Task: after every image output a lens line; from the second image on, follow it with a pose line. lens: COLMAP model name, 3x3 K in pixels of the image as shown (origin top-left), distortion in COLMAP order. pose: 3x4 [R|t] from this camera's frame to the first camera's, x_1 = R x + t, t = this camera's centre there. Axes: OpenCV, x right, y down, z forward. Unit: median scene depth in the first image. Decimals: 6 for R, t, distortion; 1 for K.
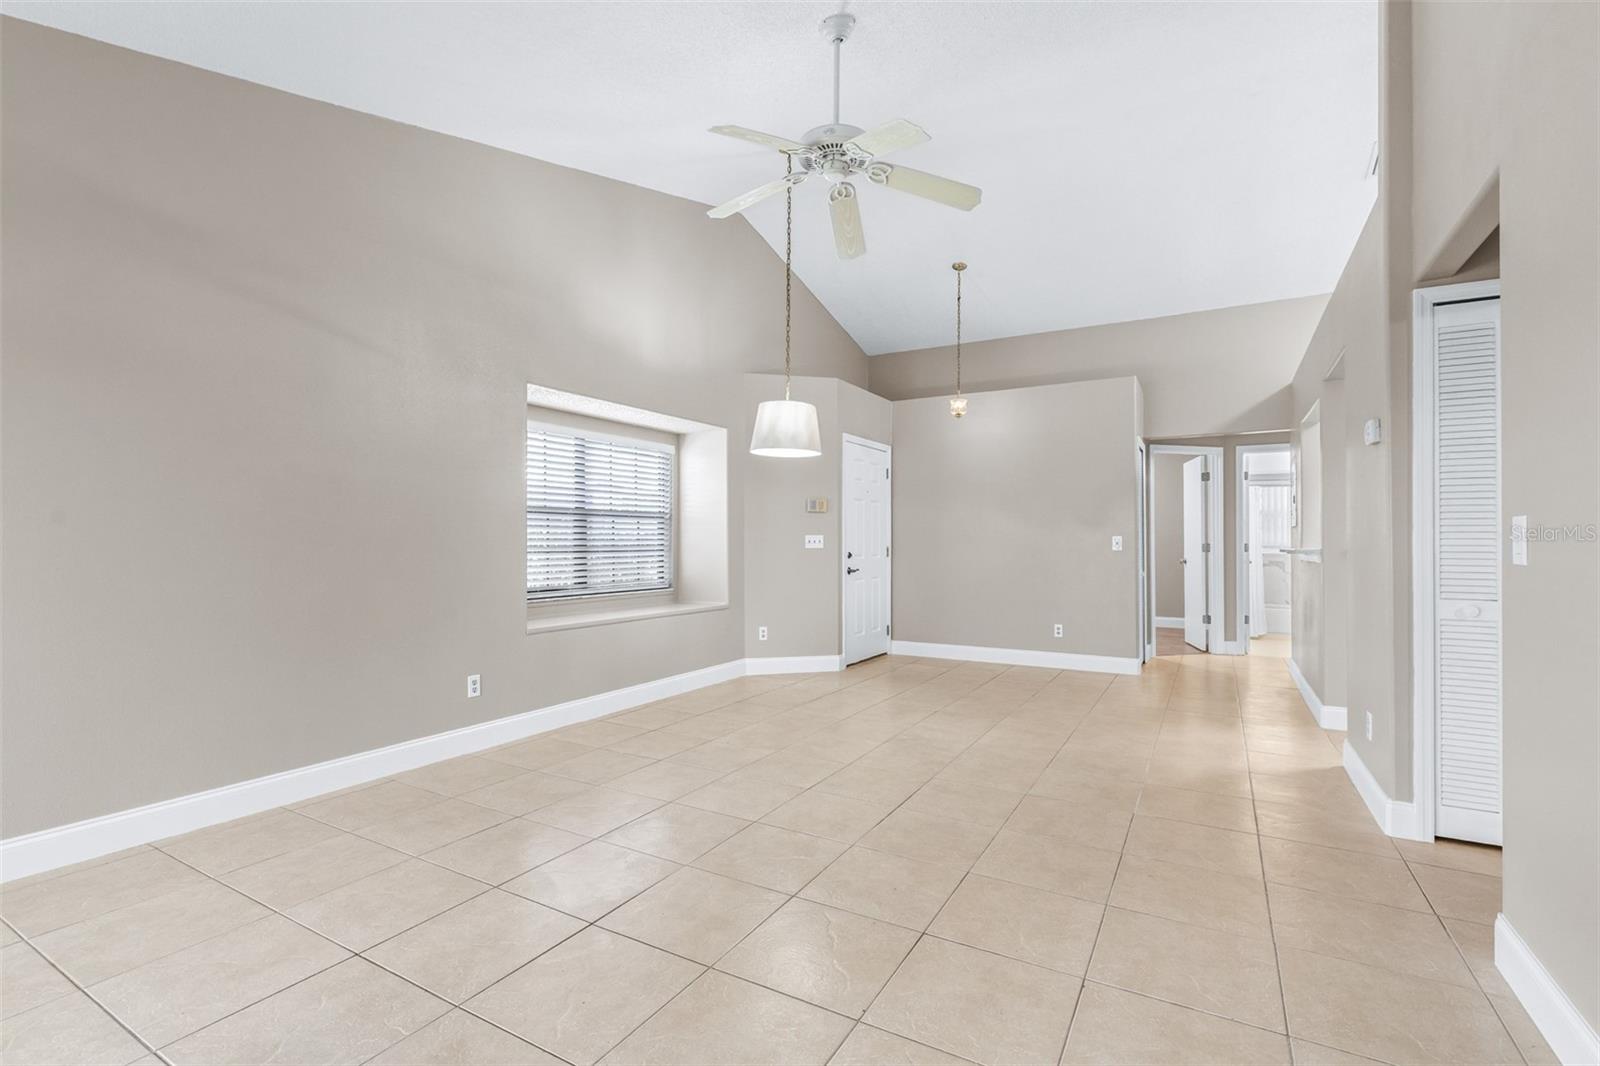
lens RADIAL K [[715.6, 0, 800.0], [0, 715.6, 533.0], [0, 0, 1]] dist [0.002219, 0.000323]
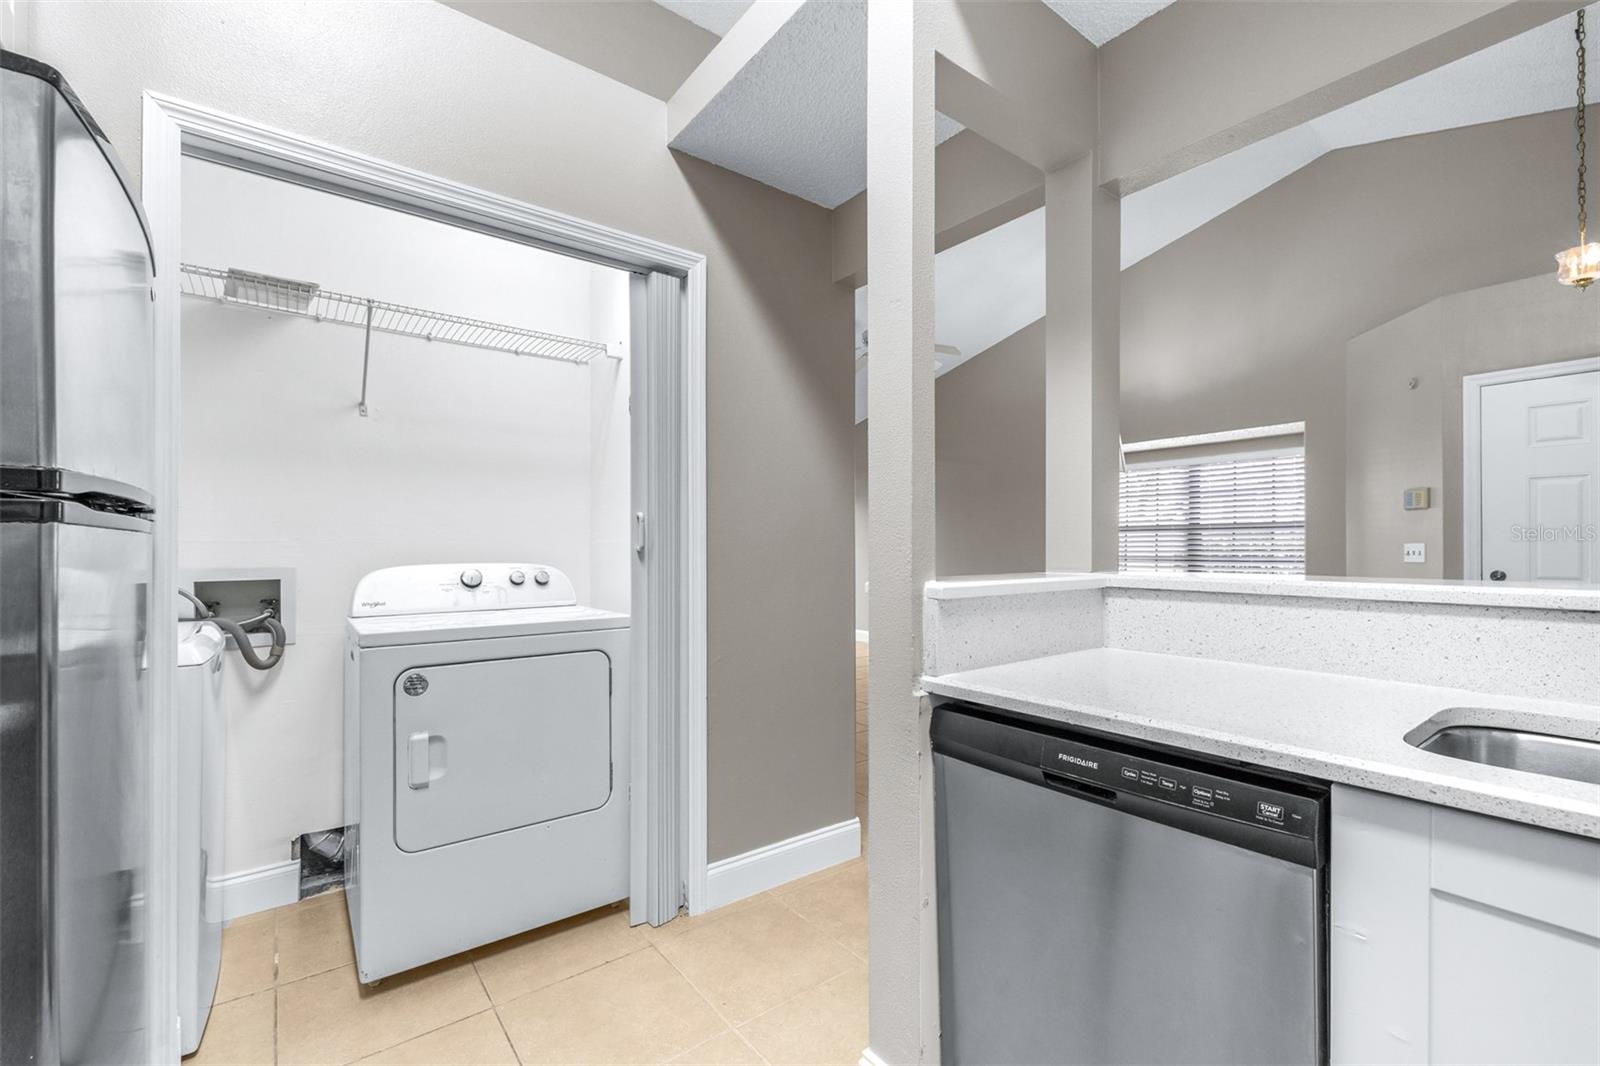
lens RADIAL K [[682.0, 0, 796.6], [0, 682.0, 540.8], [0, 0, 1]] dist [0.000982, -0.000046]
pose [[-0.386437, -0.014802, -0.922197, 0.986430], [0.010146, 0.999742, -0.020298, 0.009326], [0.922260, -0.017201, -0.386187, 0.832367]]
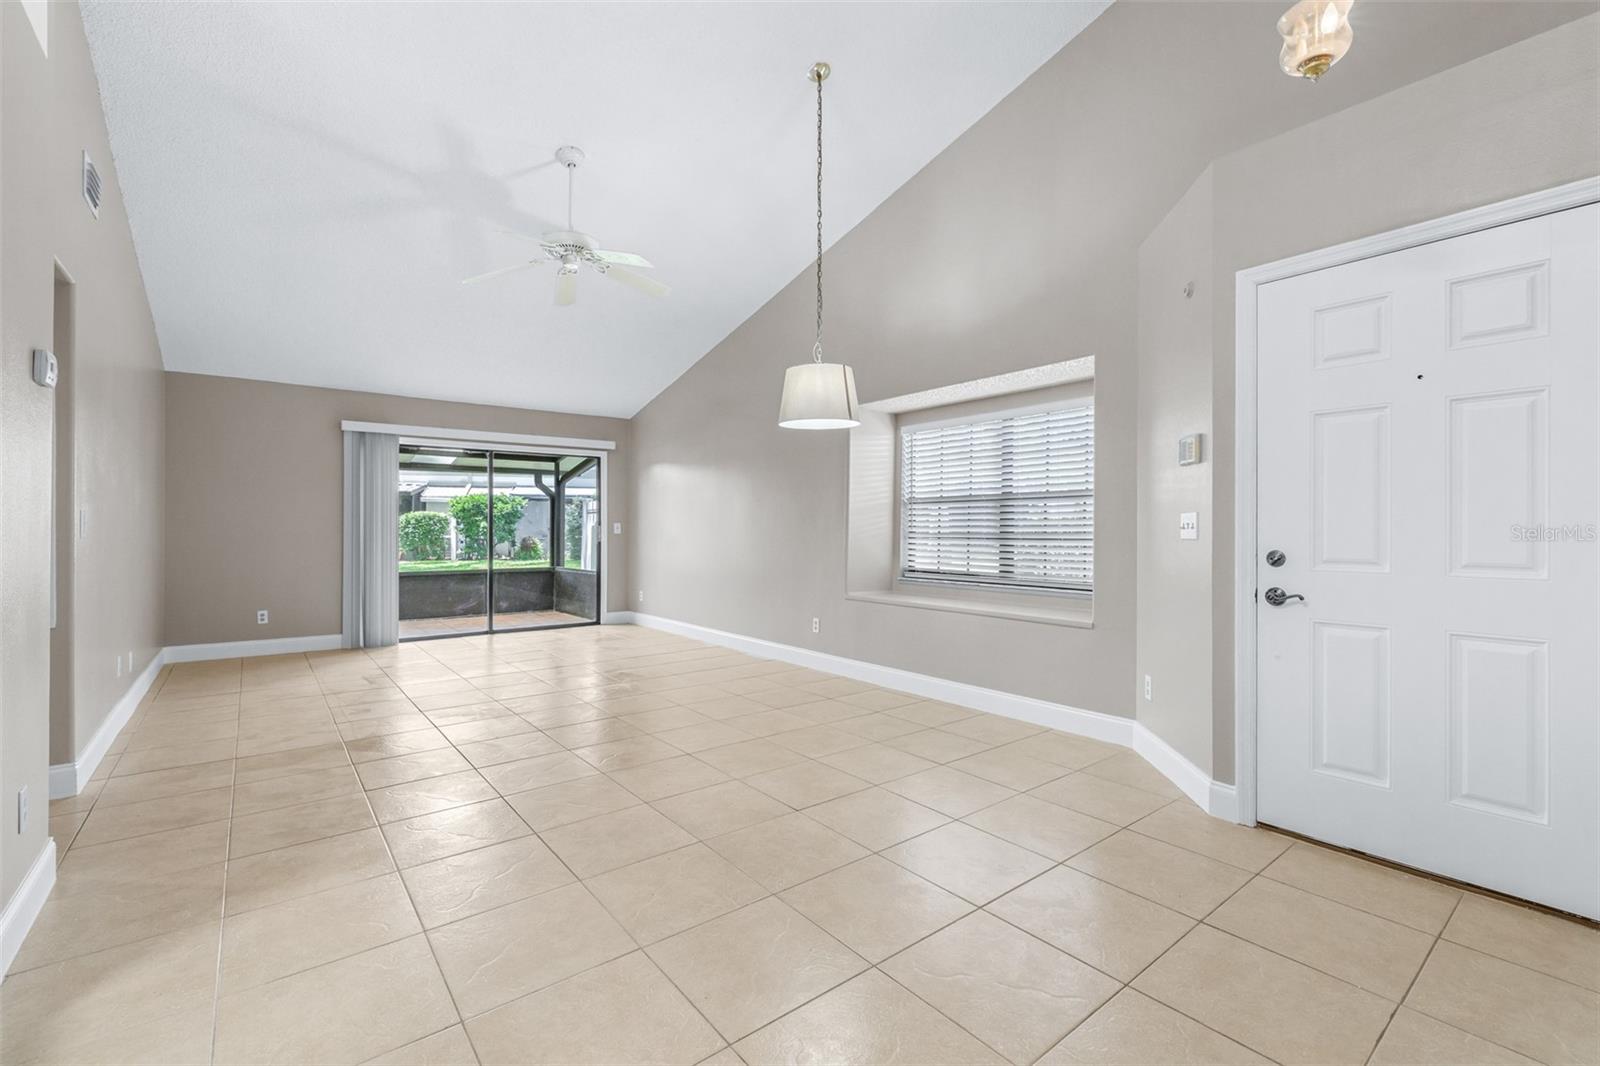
lens RADIAL K [[693.7, 0, 800.0], [0, 693.7, 533.0], [0, 0, 1]] dist [0.018913, 0.000286]
pose [[-0.368808, 0.002679, -0.929502, 0.655678], [0.013873, 0.999900, -0.002623, 0.016691], [0.929402, -0.013862, -0.368809, 1.089463]]
